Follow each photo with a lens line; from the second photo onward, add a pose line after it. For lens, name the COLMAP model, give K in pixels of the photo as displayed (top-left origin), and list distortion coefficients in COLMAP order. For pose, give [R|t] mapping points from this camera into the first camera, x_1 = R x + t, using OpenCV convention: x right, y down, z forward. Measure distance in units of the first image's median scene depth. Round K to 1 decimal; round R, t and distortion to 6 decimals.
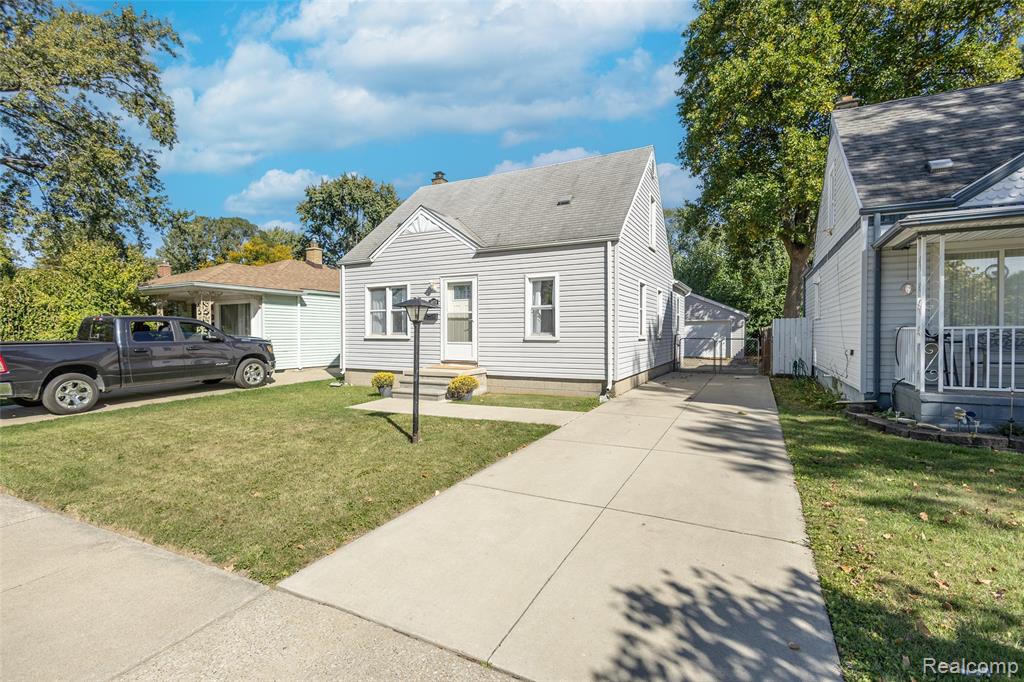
lens RADIAL K [[467.5, 0, 512.0], [0, 467.5, 341.0], [0, 0, 1]] dist [0.009629, 0.000082]
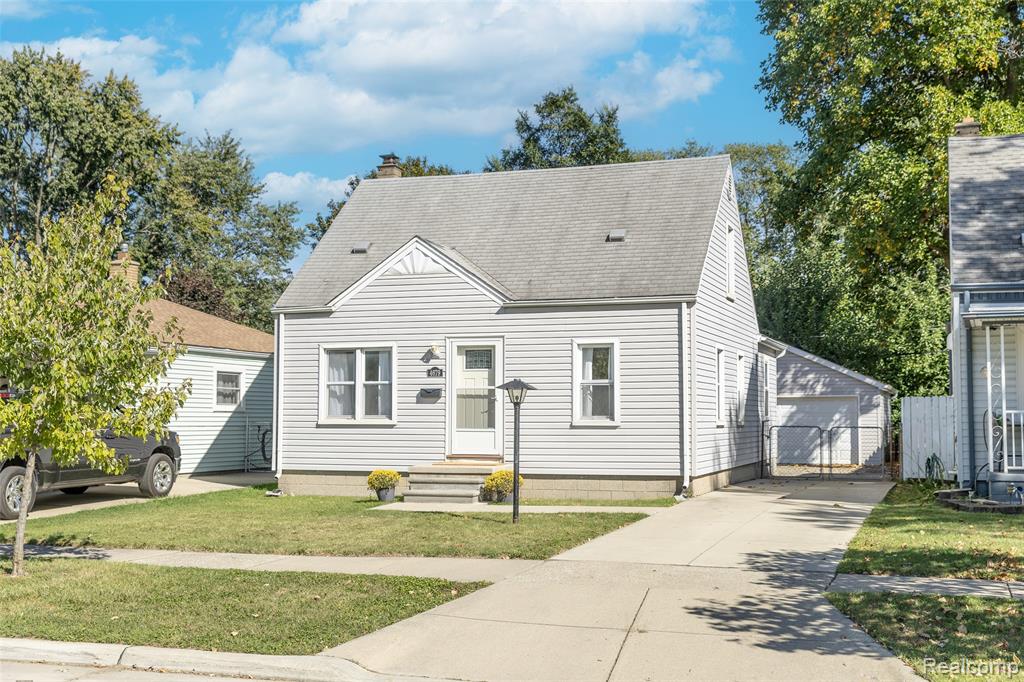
lens RADIAL K [[1248.5, 0, 512.0], [0, 1248.5, 341.0], [0, 0, 1]] dist [0.004632, 0.036999]
pose [[0.990052, 0.011402, 0.140243, -0.321561], [-0.000035, 0.996731, -0.080793, 0.022369], [-0.140705, 0.079984, 0.986815, -0.894429]]
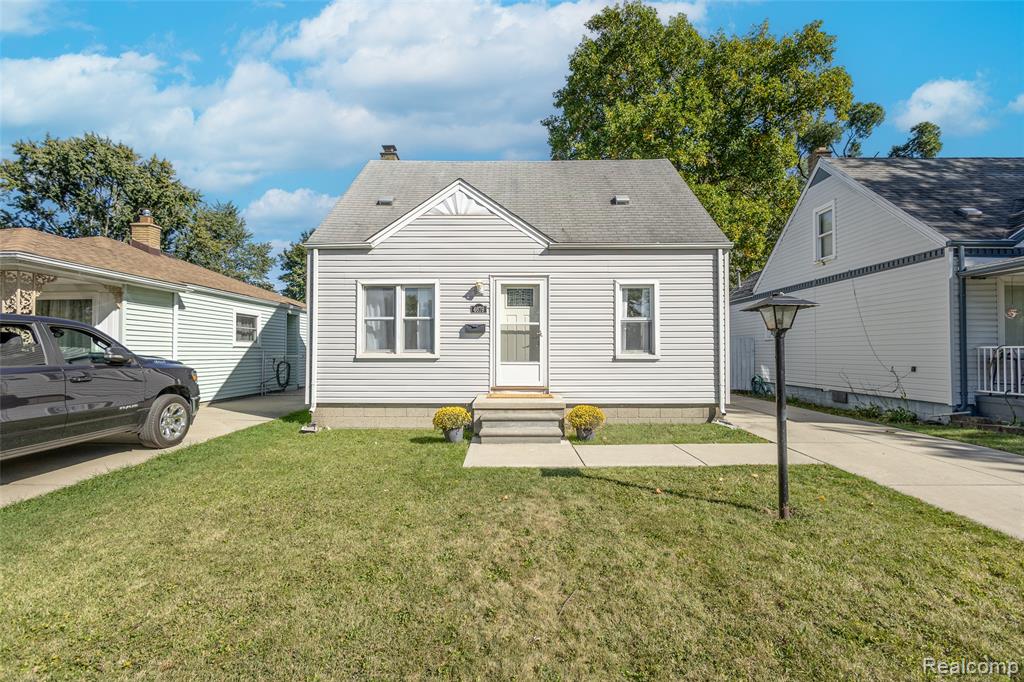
lens RADIAL K [[466.1, 0, 513.6], [0, 466.1, 345.1], [0, 0, 1]] dist [0.006212, -0.000112]
pose [[0.892940, 0.009116, 0.450083, -0.458105], [0.006709, 0.999414, -0.033552, -0.000149], [-0.450125, 0.032980, 0.892356, 0.316888]]
